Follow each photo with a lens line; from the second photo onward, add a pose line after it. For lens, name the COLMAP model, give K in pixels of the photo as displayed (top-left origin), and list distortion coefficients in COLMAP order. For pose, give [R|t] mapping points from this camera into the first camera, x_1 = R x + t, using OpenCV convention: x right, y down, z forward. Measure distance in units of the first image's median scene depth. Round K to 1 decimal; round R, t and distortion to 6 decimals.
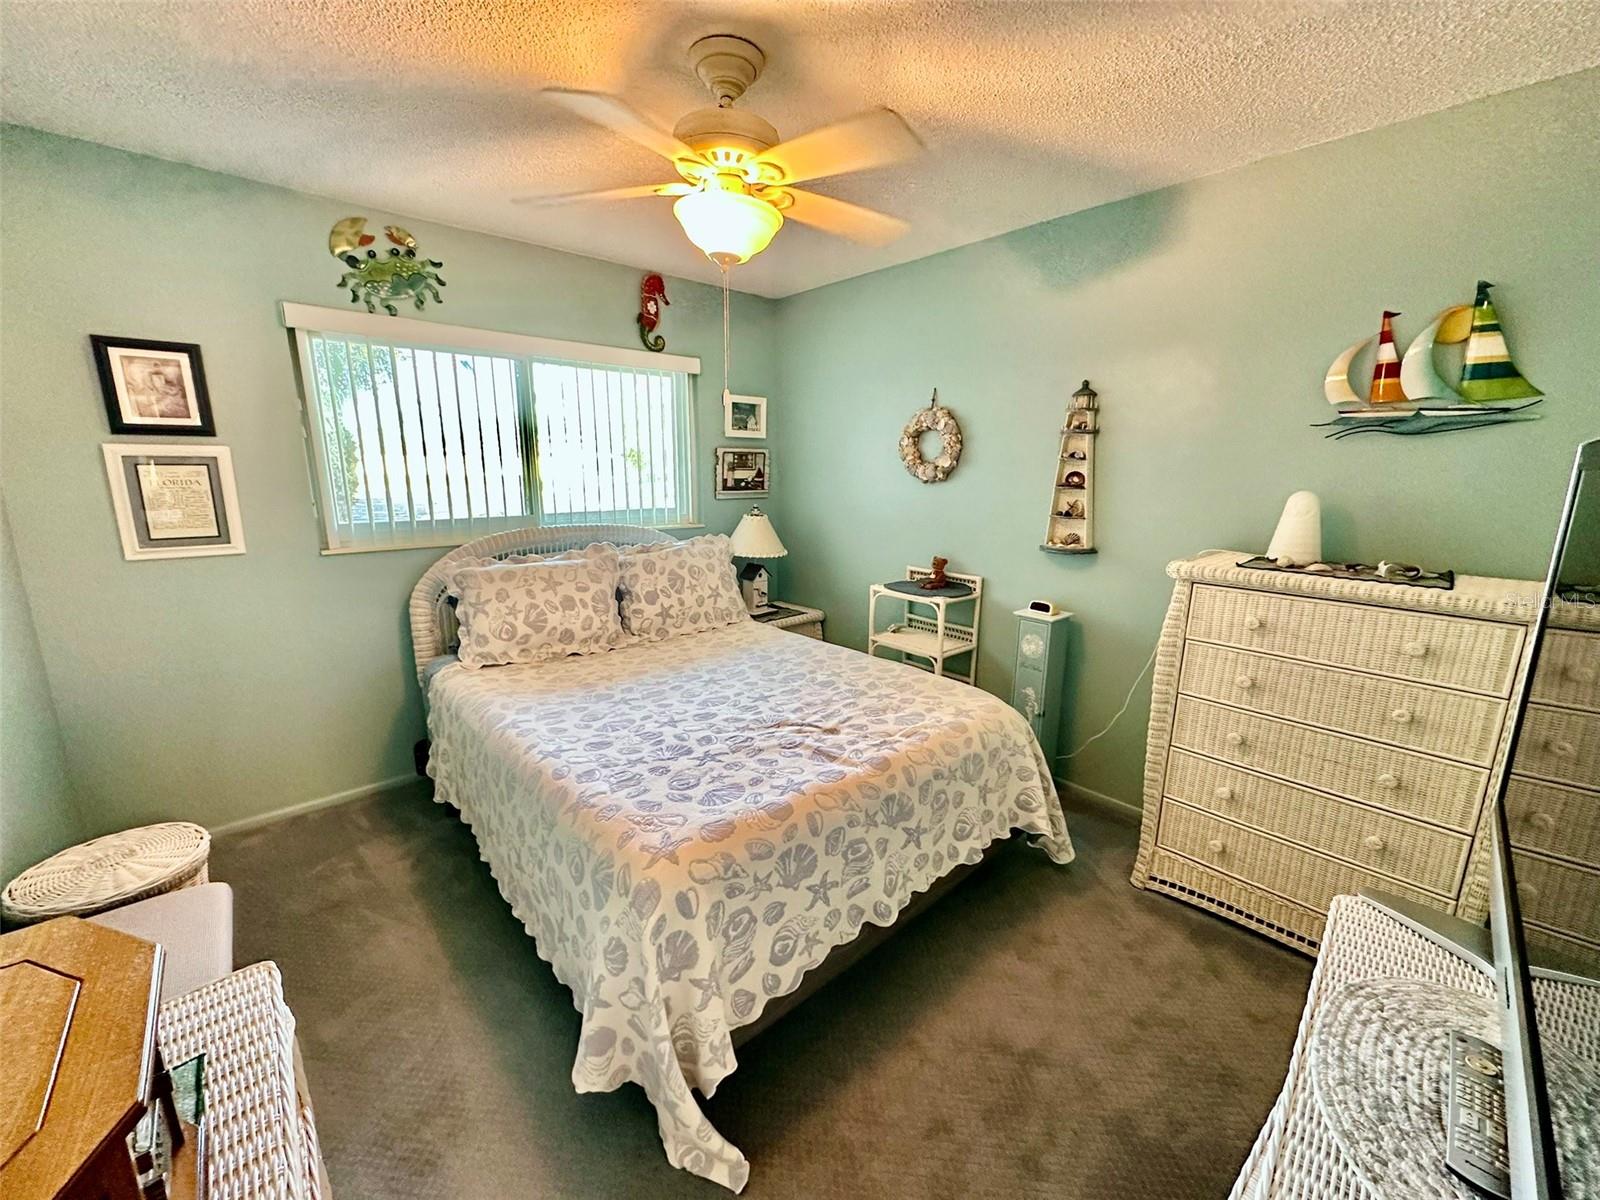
lens RADIAL K [[636.6, 0, 802.6], [0, 636.6, 600.3], [0, 0, 1]] dist [-0.000643, -0.000163]
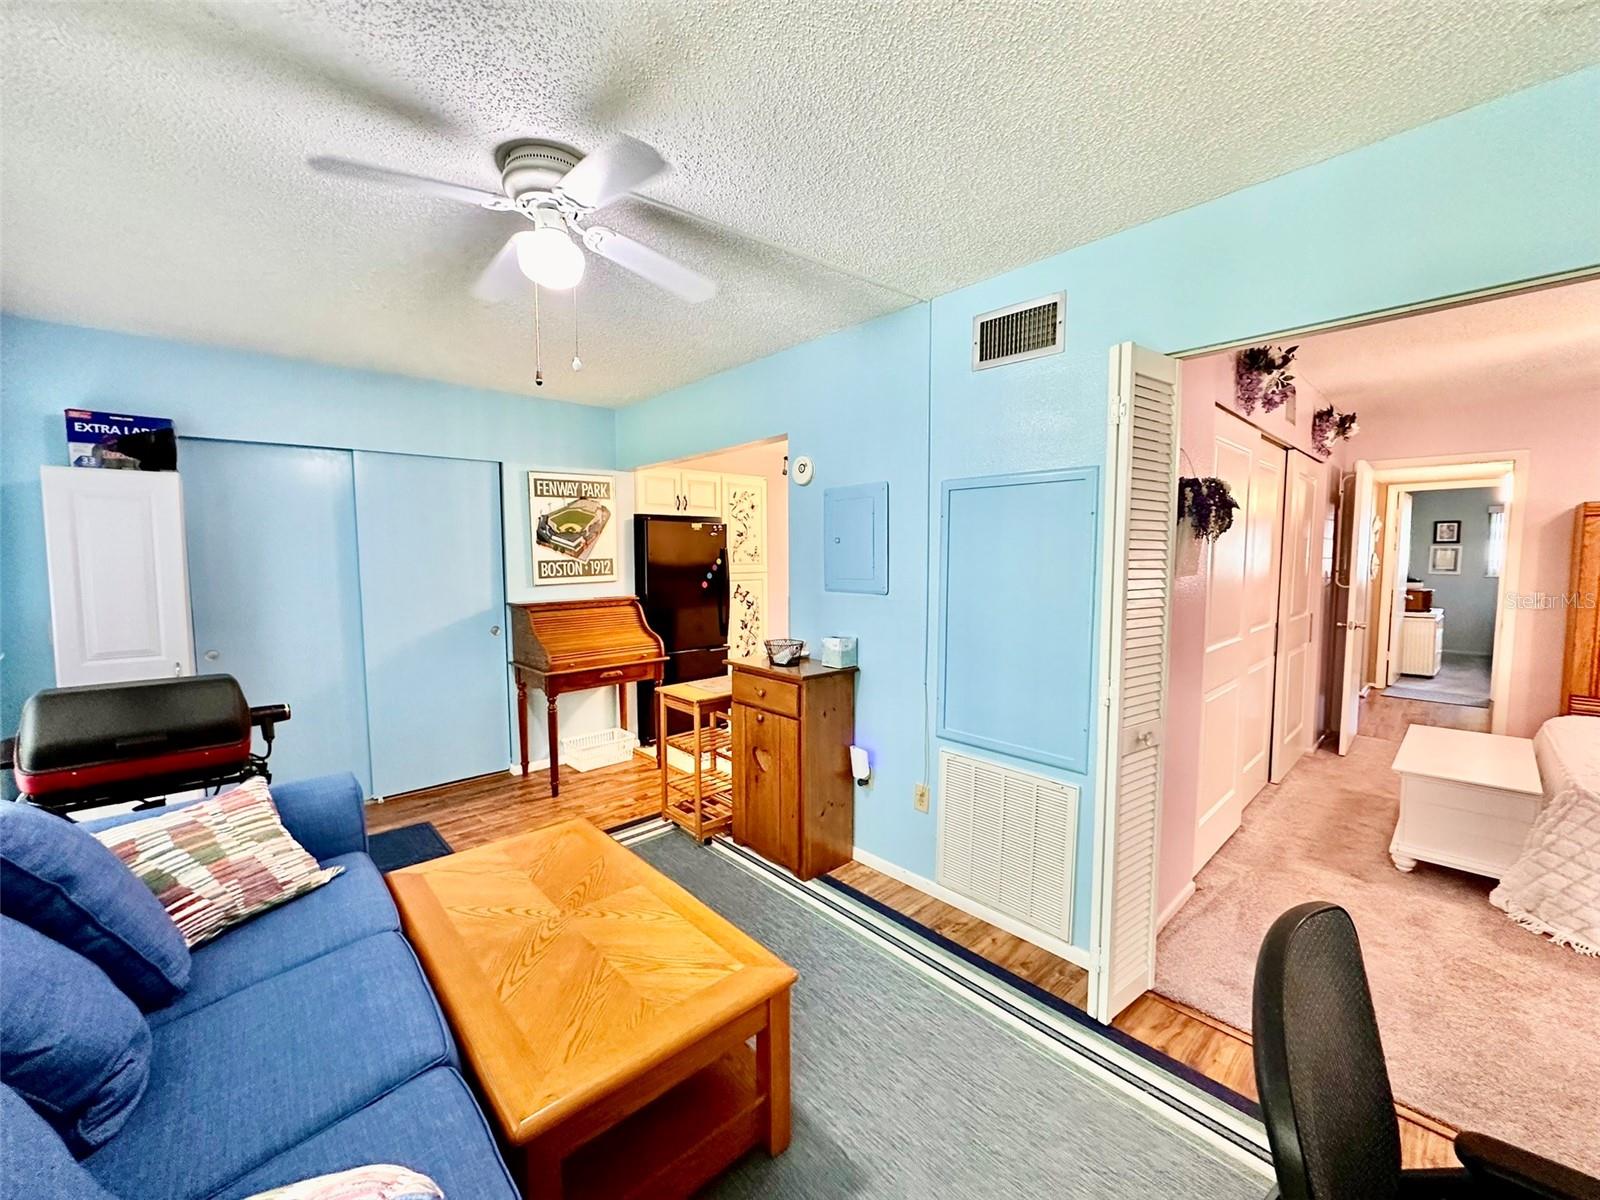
lens RADIAL K [[636.6, 0, 799.3], [0, 636.6, 601.0], [0, 0, 1]] dist [-0.000643, -0.000163]
pose [[0.008989, 0.065301, -0.997825, 2.643462], [-0.206809, 0.976412, 0.062037, 0.610180], [0.978340, 0.205802, 0.022282, -2.659535]]
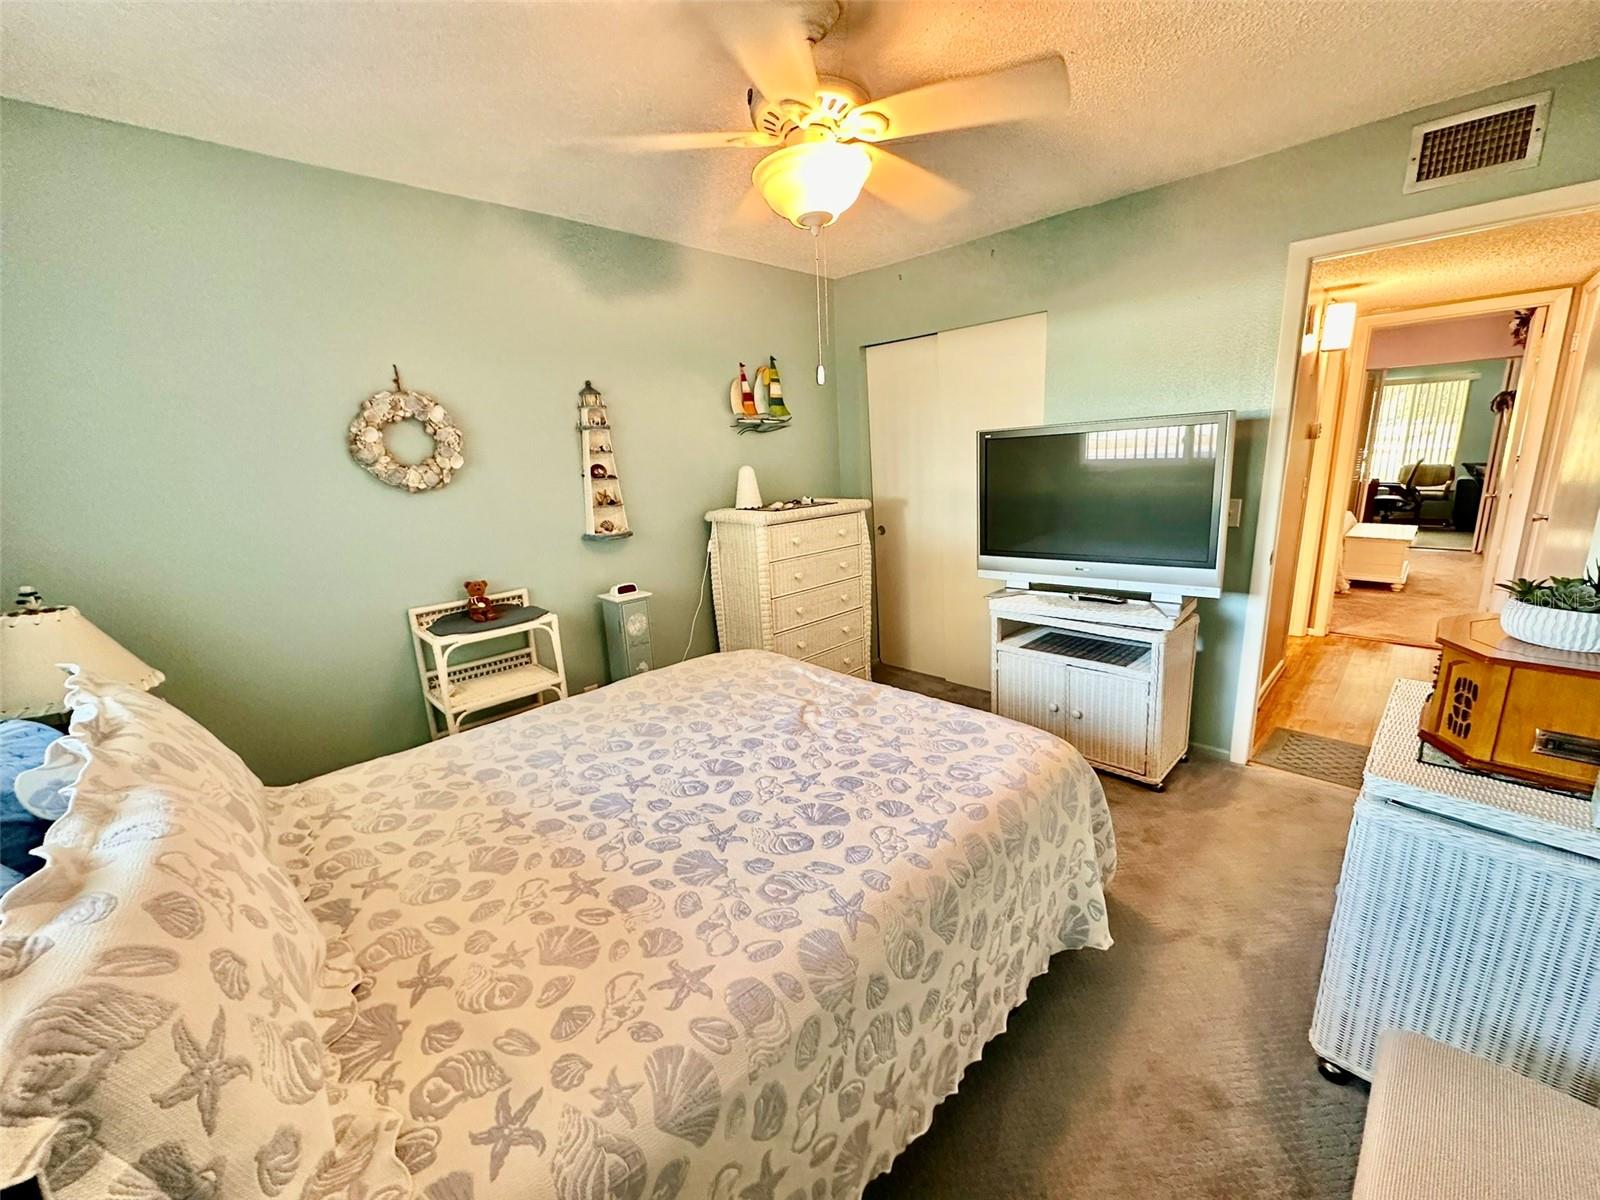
lens RADIAL K [[636.6, 0, 798.4], [0, 636.6, 603.4], [0, 0, 1]] dist [-0.000643, -0.000163]
pose [[-0.049384, -0.239779, 0.969571, -0.756130], [0.255933, 0.935305, 0.244340, -0.170366], [-0.965432, 0.260212, 0.015179, 0.771919]]
